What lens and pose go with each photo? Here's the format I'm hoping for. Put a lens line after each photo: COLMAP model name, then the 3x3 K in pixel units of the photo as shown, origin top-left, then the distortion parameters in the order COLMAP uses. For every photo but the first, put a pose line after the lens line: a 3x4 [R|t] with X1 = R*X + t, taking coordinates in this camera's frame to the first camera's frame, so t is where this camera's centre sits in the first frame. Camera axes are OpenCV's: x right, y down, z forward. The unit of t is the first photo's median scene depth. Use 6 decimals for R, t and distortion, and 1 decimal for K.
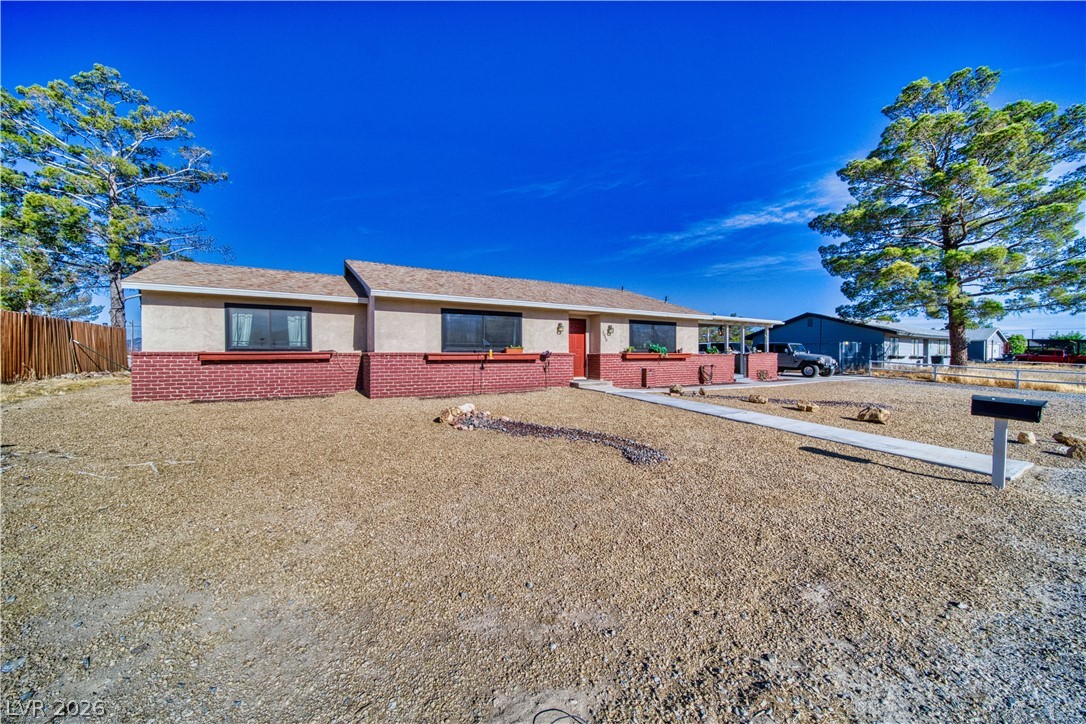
lens RADIAL K [[380.4, 0, 543.0], [0, 380.4, 359.1], [0, 0, 1]] dist [-0.001075, 0.000024]
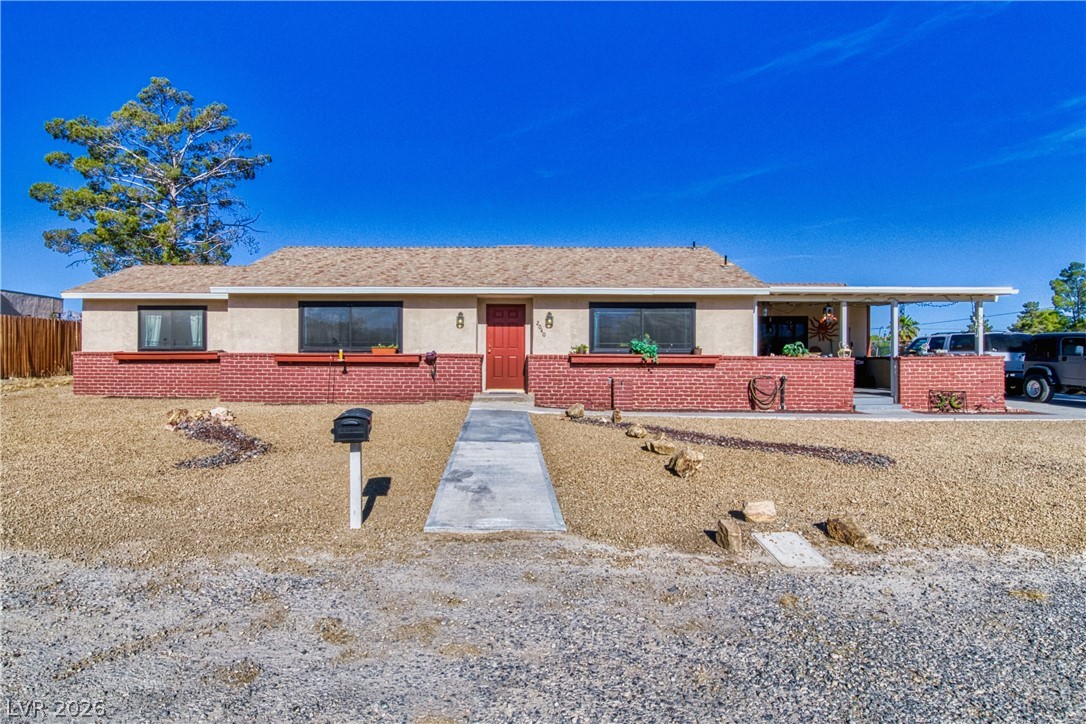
lens RADIAL K [[659.4, 0, 543.0], [0, 659.4, 362.0], [0, 0, 1]] dist [-0.001952, -0.001310]
pose [[0.855909, 0.008435, -0.517058, 0.873507], [-0.011504, 0.999930, -0.002731, 0.001092], [0.516999, 0.008286, 0.855946, 0.009426]]
